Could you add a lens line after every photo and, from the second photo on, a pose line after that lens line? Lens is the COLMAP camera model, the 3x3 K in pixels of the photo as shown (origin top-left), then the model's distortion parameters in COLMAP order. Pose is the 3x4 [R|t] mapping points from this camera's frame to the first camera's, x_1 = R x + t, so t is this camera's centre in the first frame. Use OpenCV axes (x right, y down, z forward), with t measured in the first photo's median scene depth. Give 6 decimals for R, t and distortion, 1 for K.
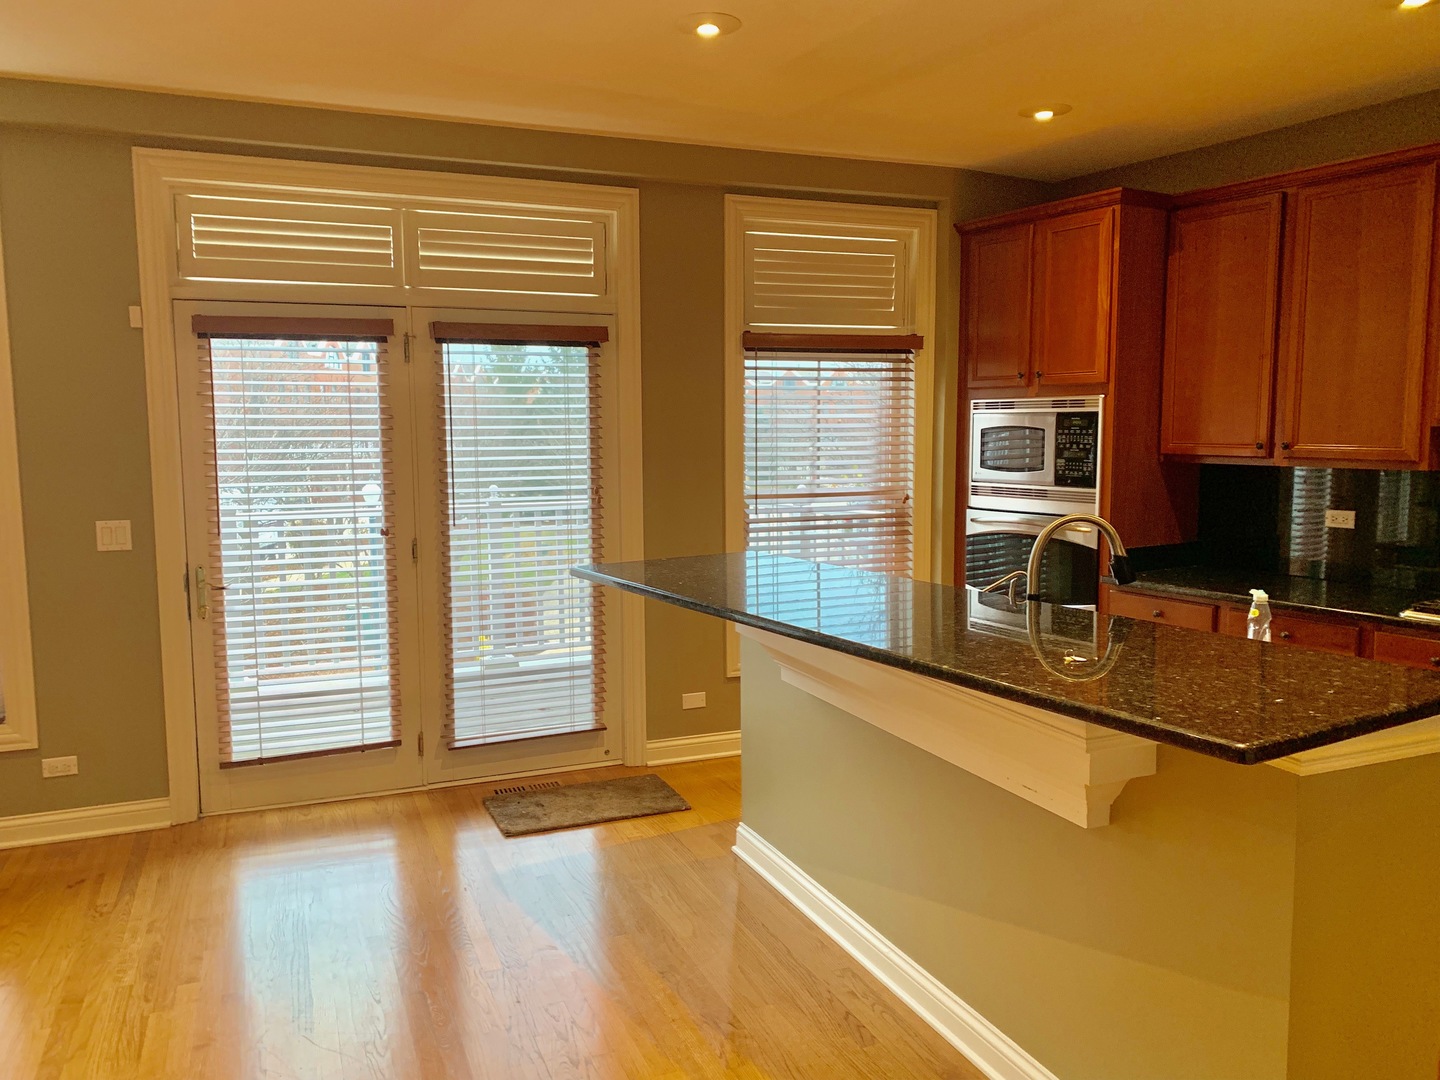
lens RADIAL K [[1077.2, 0, 717.3], [0, 1077.2, 553.0], [0, 0, 1]] dist [0.070987, -0.081522]
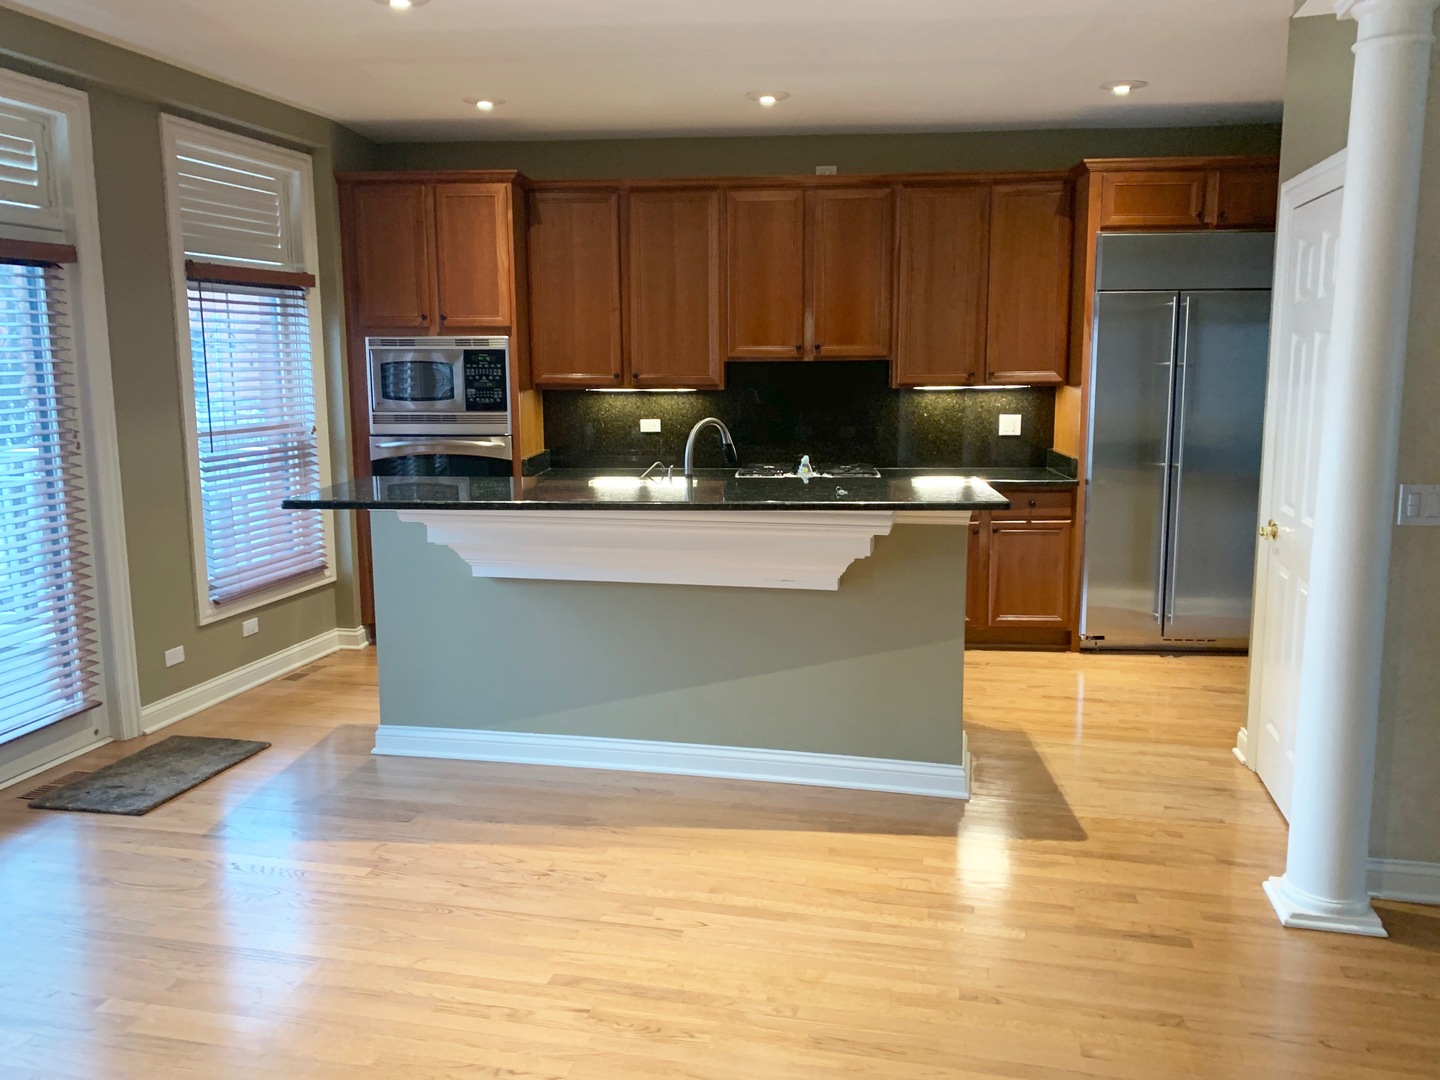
lens RADIAL K [[1128.9, 0, 720.0], [0, 1128.9, 540.0], [0, 0, 1]] dist [0.074482, -0.080946]
pose [[0.590719, -0.127756, 0.796699, -0.547479], [0.101128, 0.991322, 0.083984, 0.002164], [-0.800515, 0.030958, 0.598513, 0.029038]]
